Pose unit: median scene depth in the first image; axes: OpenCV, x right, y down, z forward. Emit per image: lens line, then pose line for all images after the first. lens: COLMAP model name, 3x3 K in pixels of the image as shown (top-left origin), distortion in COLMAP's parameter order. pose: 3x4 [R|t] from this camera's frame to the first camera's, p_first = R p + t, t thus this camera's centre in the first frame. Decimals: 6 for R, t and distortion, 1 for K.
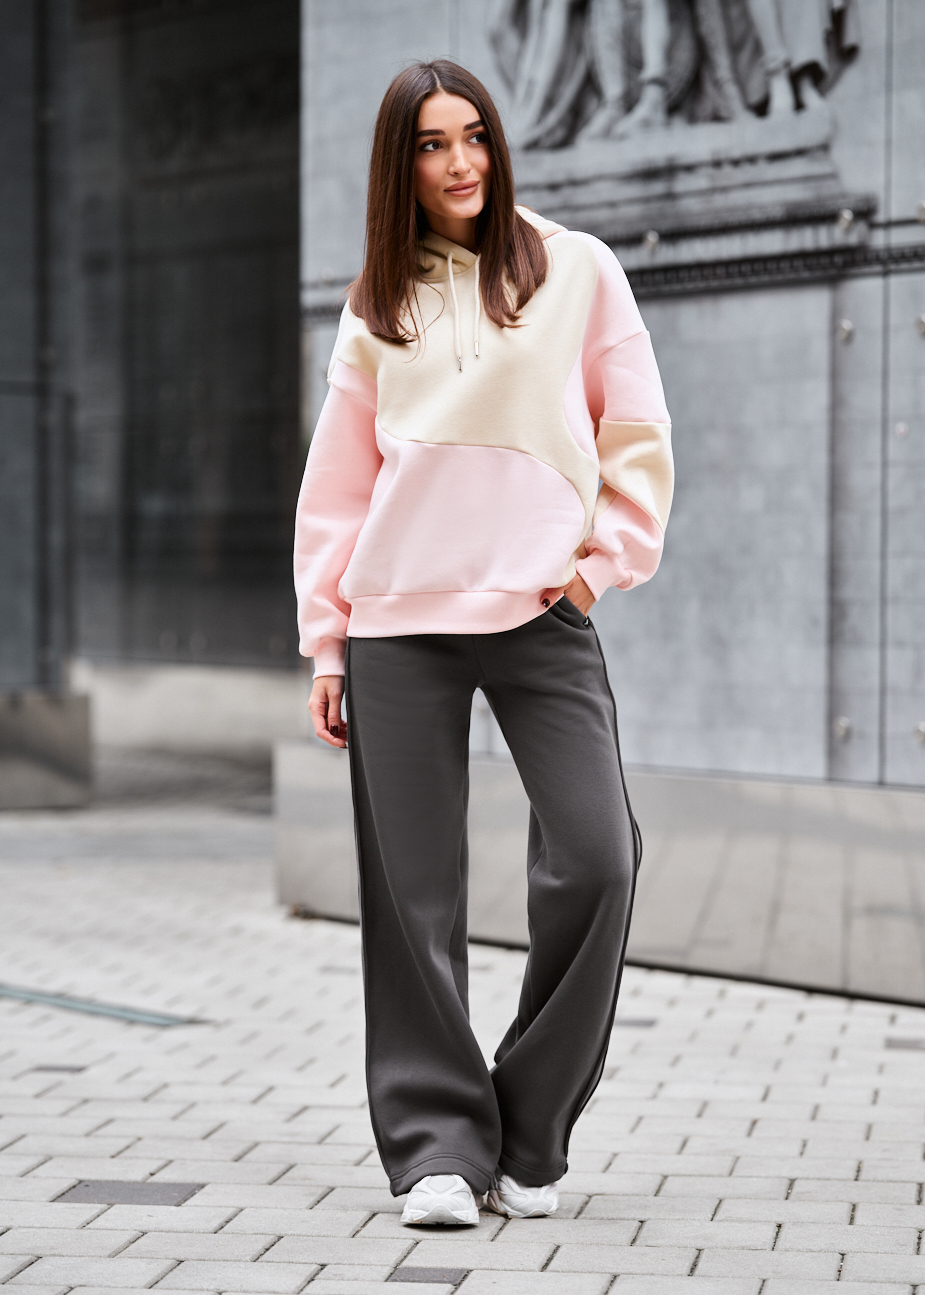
lens RADIAL K [[3421.6, 0, 462.5], [0, 3421.6, 647.5], [0, 0, 1]] dist [0.241861, -0.701470]
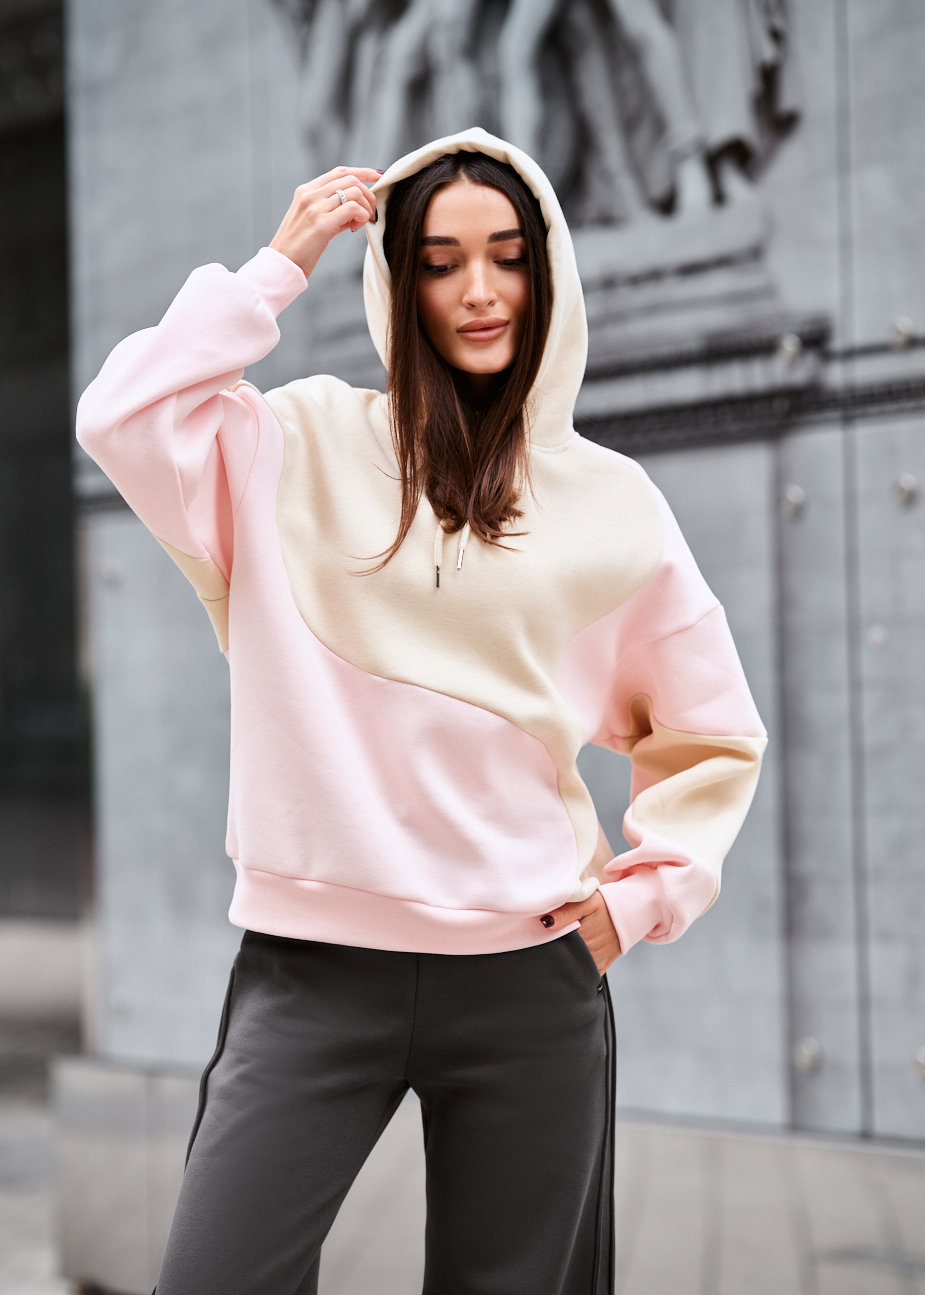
lens RADIAL K [[3303.8, 0, 444.9], [0, 3303.8, 633.5], [0, 0, 1]] dist [0.244693, -0.725826]
pose [[0.999405, -0.023089, 0.025625, 0.019658], [0.024680, 0.997668, -0.063635, -0.022002], [-0.024096, 0.064230, 0.997644, 0.308371]]
